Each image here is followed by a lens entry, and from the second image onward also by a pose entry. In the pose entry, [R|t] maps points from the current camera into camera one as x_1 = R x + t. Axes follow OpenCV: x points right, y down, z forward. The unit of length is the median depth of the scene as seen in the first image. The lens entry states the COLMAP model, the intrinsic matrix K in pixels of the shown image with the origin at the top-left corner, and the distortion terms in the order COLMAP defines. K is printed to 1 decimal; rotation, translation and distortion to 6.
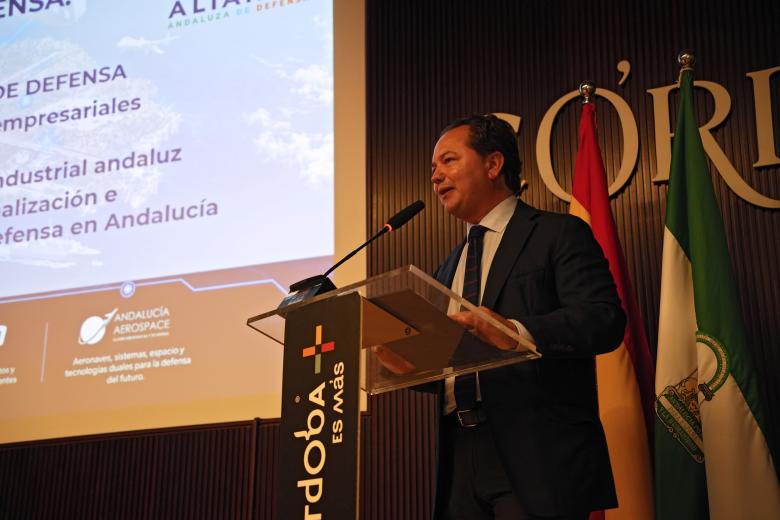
lens RADIAL K [[1118.6, 0, 391.3], [0, 1118.6, 273.4], [0, 0, 1]] dist [0.309643, 0.000000]
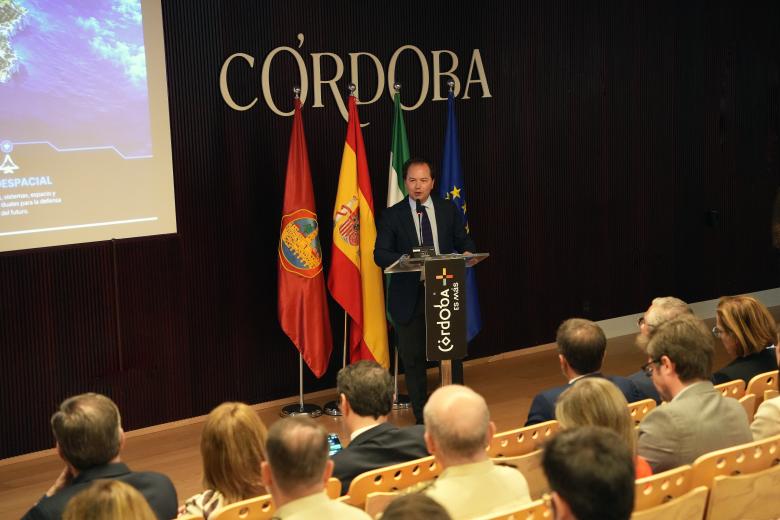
lens RADIAL K [[1537.6, 0, 389.9], [0, 1537.6, 277.2], [0, 0, 1]] dist [0.447434, 0.000000]
pose [[0.475304, -0.132294, 0.869818, -2.050840], [-0.225244, 0.937386, 0.265654, -0.544246], [-0.850500, -0.322188, 0.415745, -0.283997]]
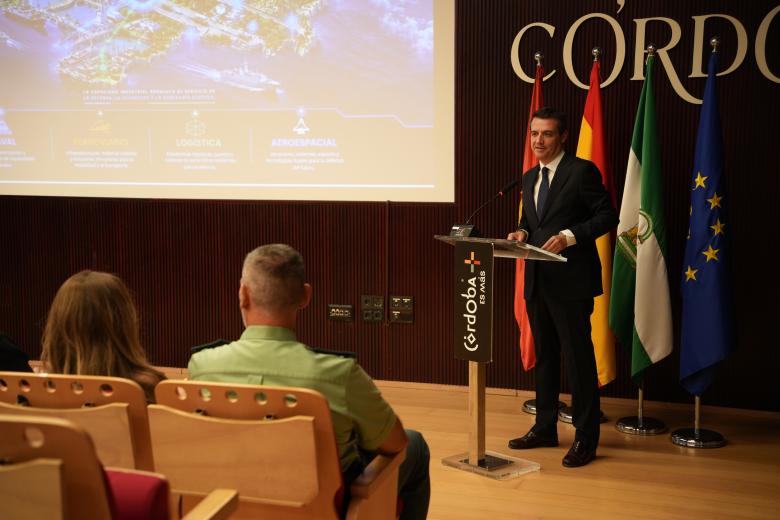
lens RADIAL K [[1174.6, 0, 396.8], [0, 1174.6, 253.8], [0, 0, 1]] dist [0.345618, 0.000000]
pose [[0.999585, 0.001184, 0.028788, -0.175115], [-0.011888, 0.927089, 0.374654, -0.518520], [-0.026245, -0.374841, 0.926718, -0.762751]]
